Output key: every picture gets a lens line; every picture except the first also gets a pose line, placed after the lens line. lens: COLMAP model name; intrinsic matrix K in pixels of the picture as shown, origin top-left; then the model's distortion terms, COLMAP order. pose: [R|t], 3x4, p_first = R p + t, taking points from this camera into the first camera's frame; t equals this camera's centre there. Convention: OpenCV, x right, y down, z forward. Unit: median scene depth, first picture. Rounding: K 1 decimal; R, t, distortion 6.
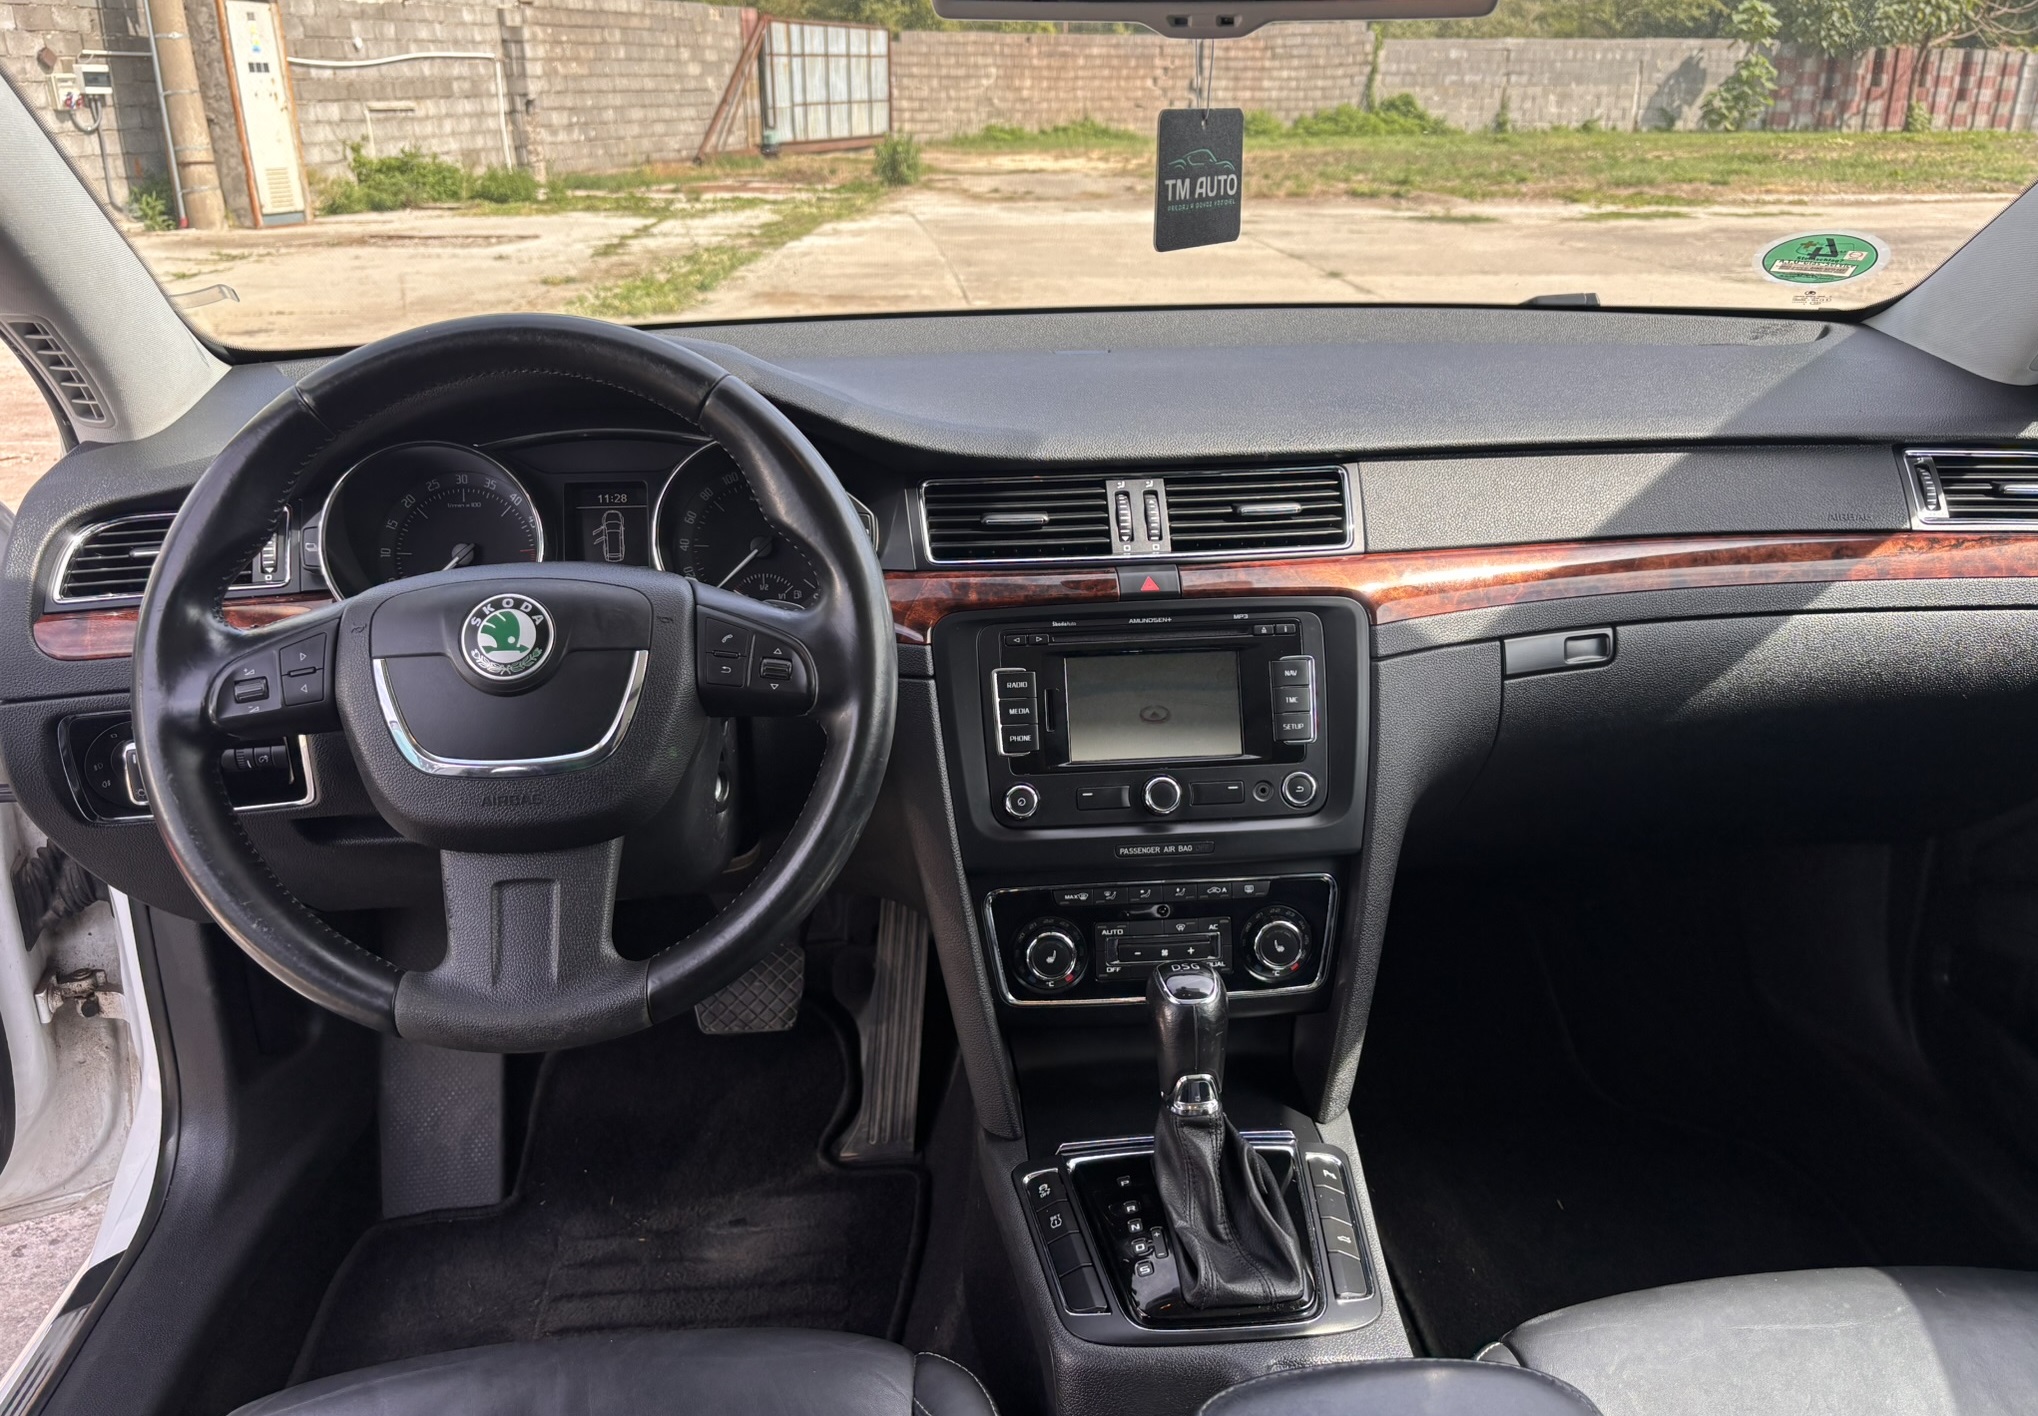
lens RADIAL K [[1568.5, 0, 1019.0], [0, 1568.5, 708.0], [0, 0, 1]] dist [0.059130, -0.080001]
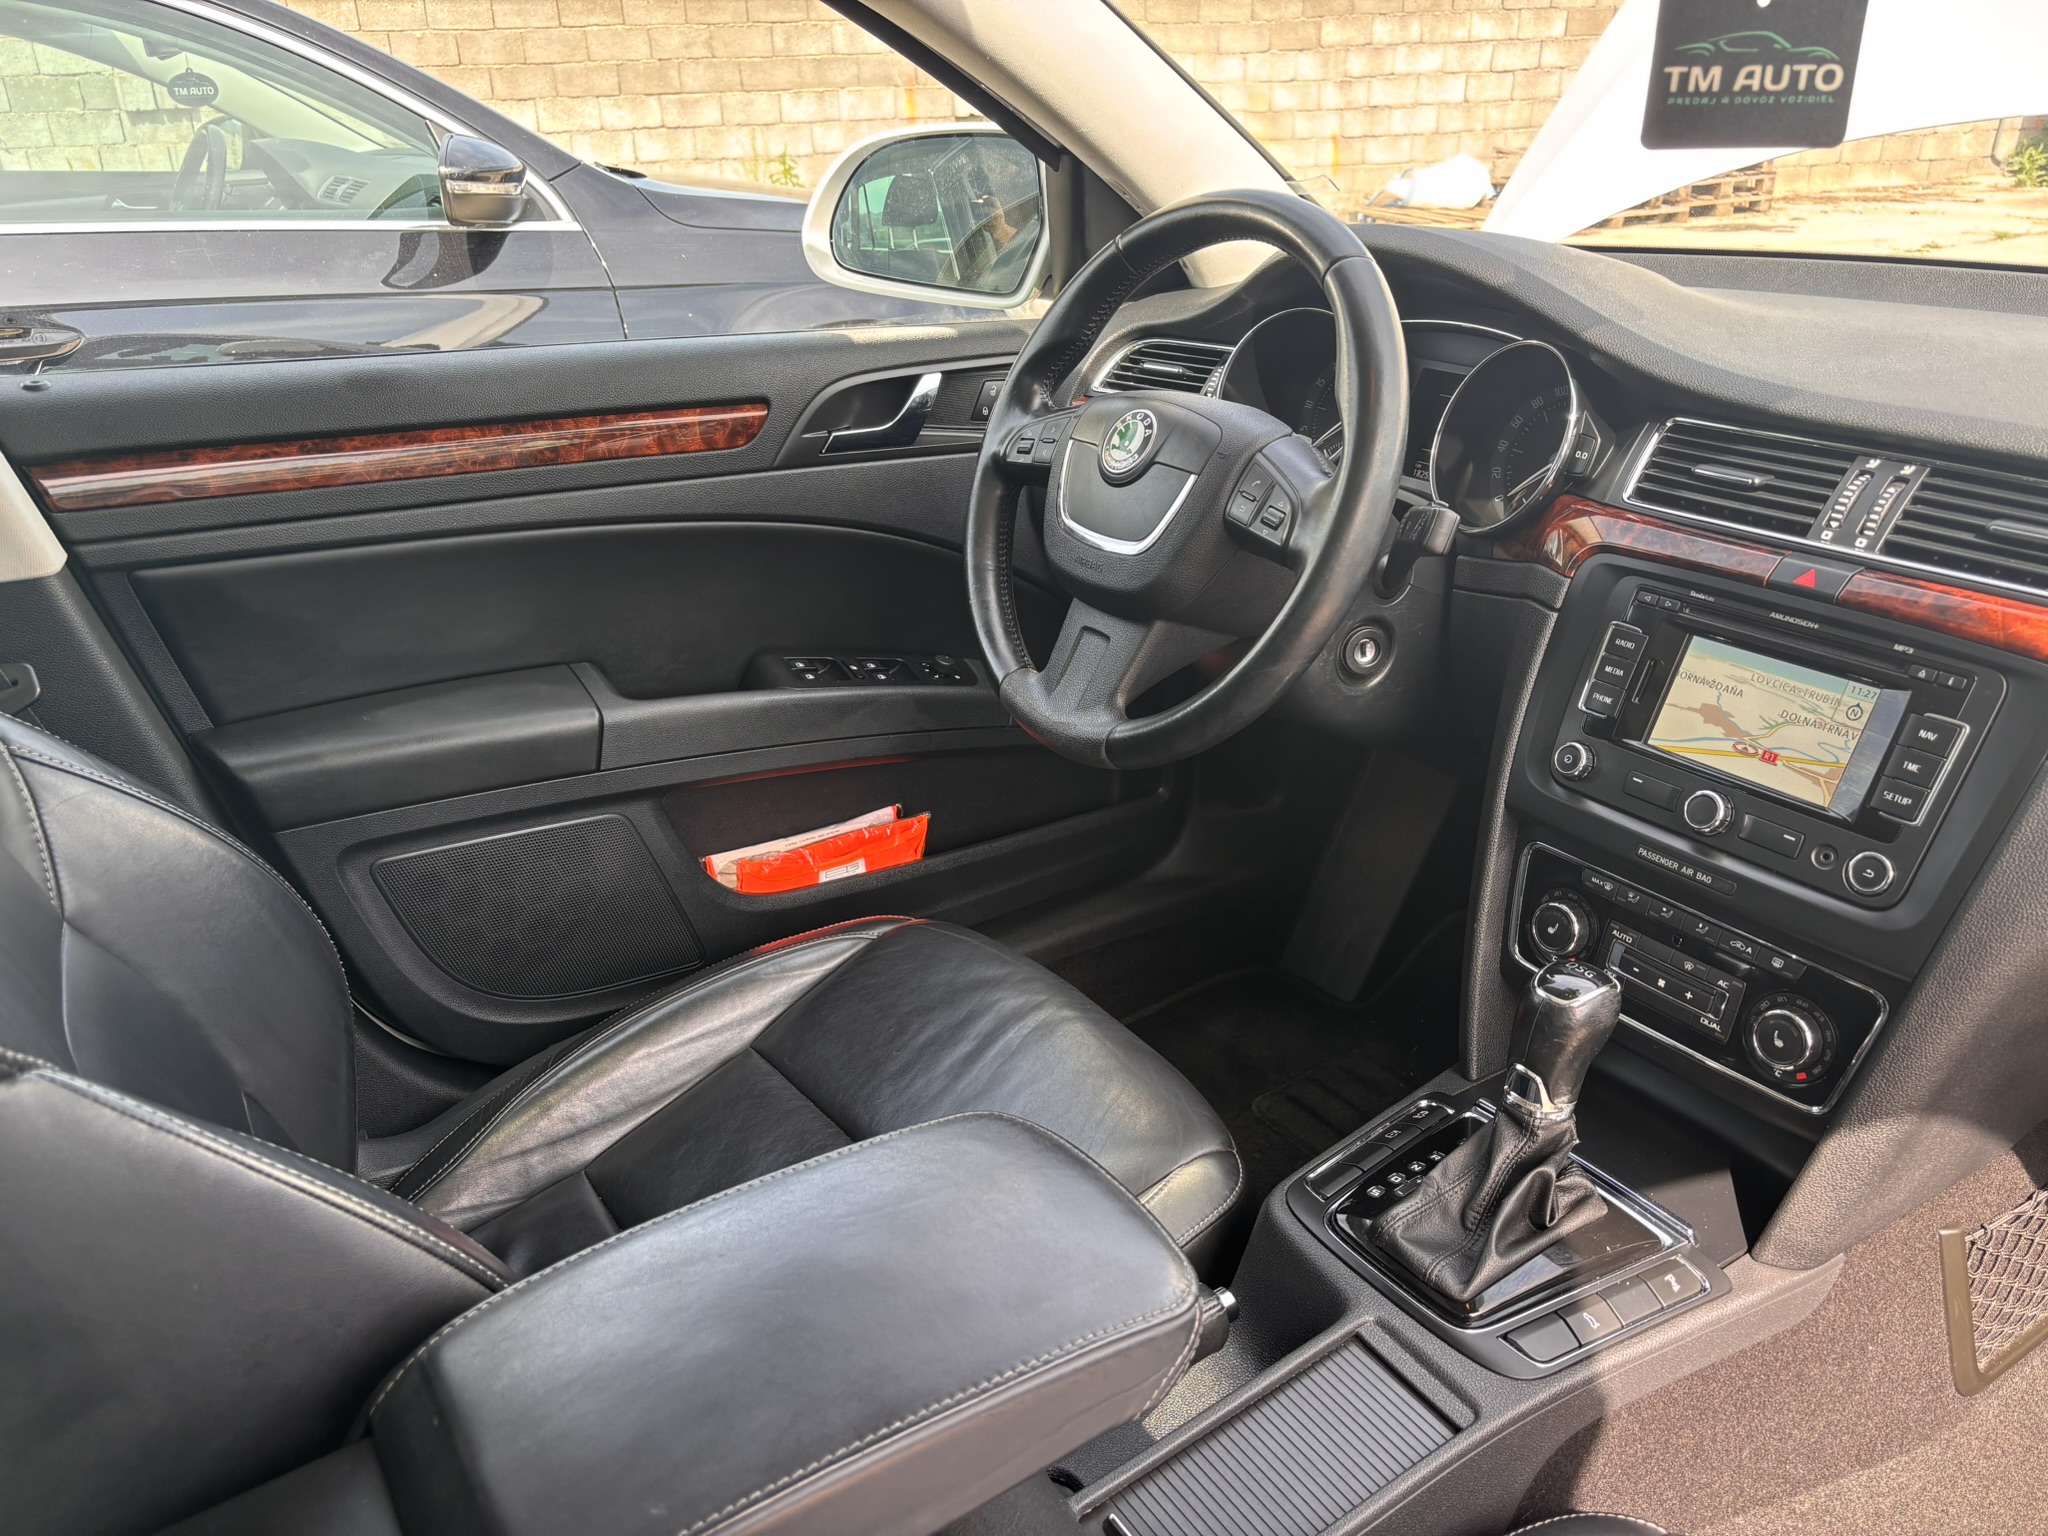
lens RADIAL K [[1517.2, 0, 1024.0], [0, 1517.2, 768.0], [0, 0, 1]] dist [0.083838, -0.093593]
pose [[0.491773, 0.360421, -0.792626, 0.569922], [-0.305421, 0.923871, 0.230607, -0.047364], [0.815400, 0.128678, 0.564415, 0.206701]]
